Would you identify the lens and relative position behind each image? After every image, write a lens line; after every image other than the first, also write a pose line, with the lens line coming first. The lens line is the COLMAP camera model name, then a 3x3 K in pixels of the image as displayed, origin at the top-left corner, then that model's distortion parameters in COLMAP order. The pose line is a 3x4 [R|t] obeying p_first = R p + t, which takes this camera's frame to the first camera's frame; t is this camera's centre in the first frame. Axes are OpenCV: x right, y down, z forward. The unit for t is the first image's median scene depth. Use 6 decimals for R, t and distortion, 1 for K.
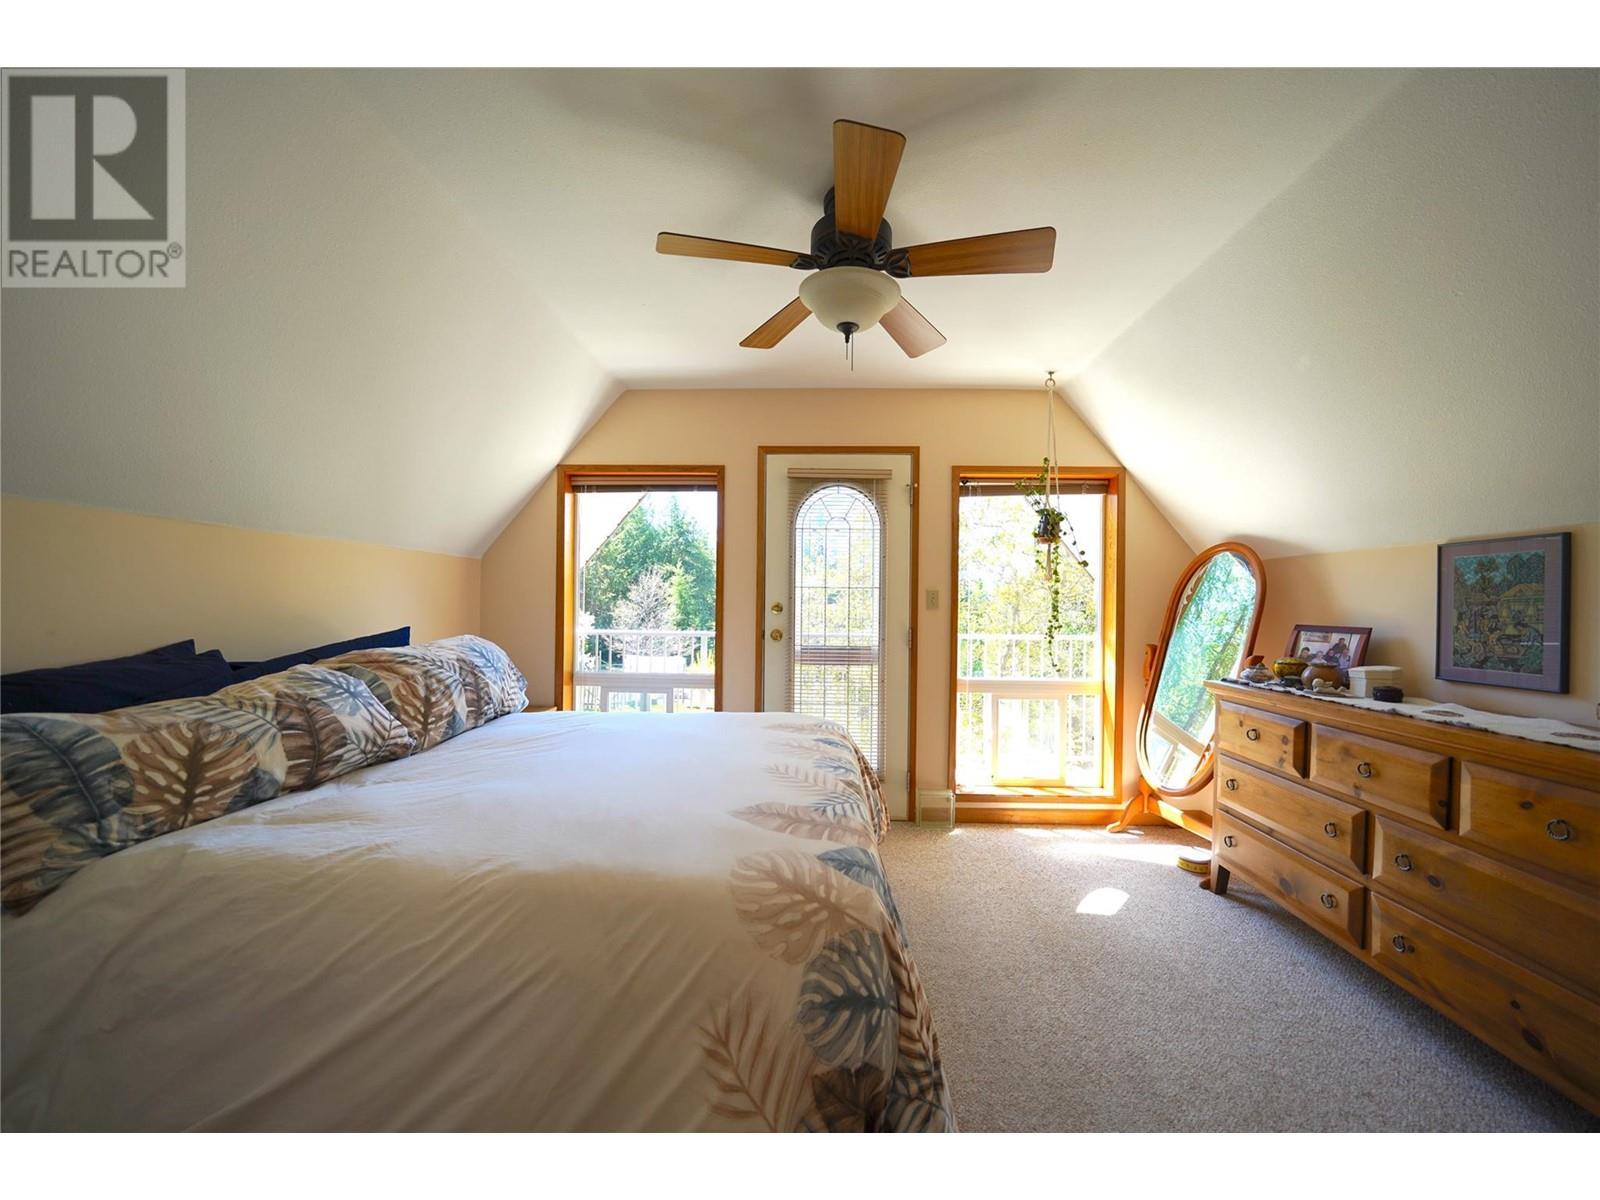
lens RADIAL K [[566.5, 0, 805.1], [0, 566.5, 606.4], [0, 0, 1]] dist [-0.018624, 0.000402]
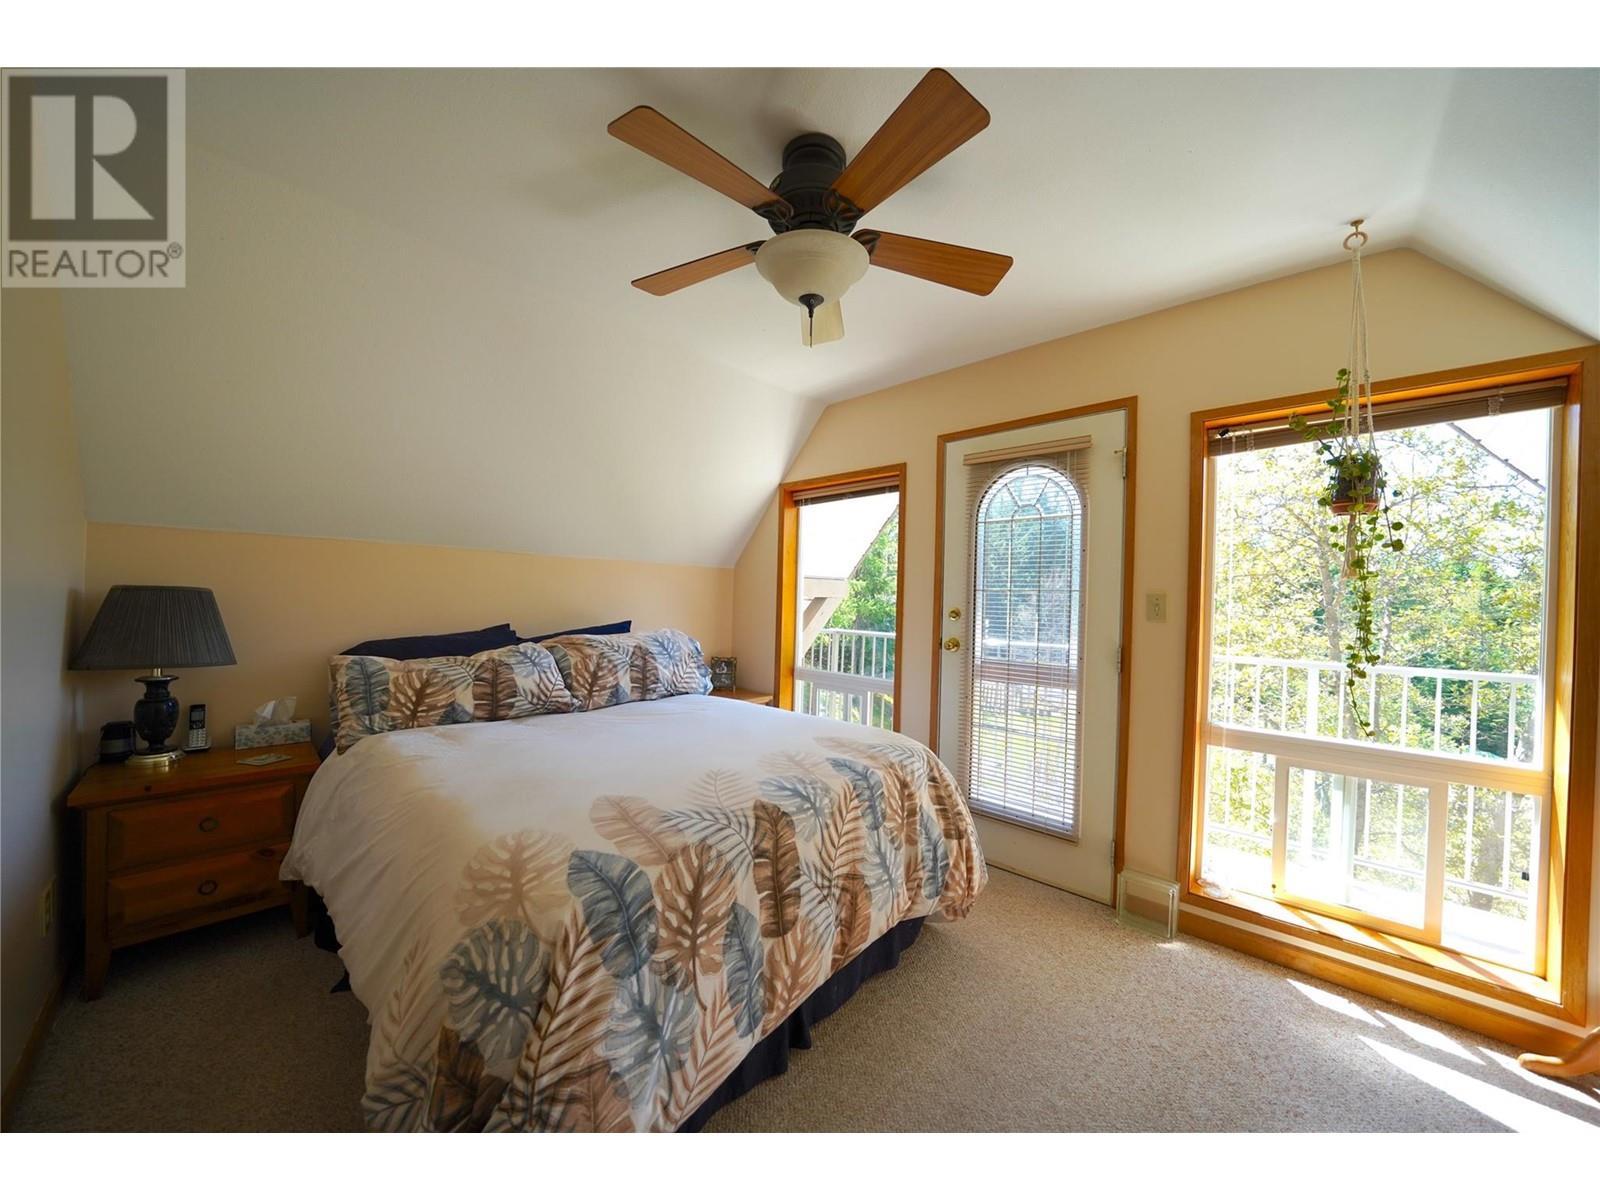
lens RADIAL K [[566.5, 0, 805.1], [0, 566.5, 606.4], [0, 0, 1]] dist [-0.018624, 0.000402]
pose [[0.746076, 0.014526, -0.665702, 0.394825], [-0.019181, 0.999816, 0.000319, -0.005291], [0.665584, 0.012531, 0.746218, 0.195829]]
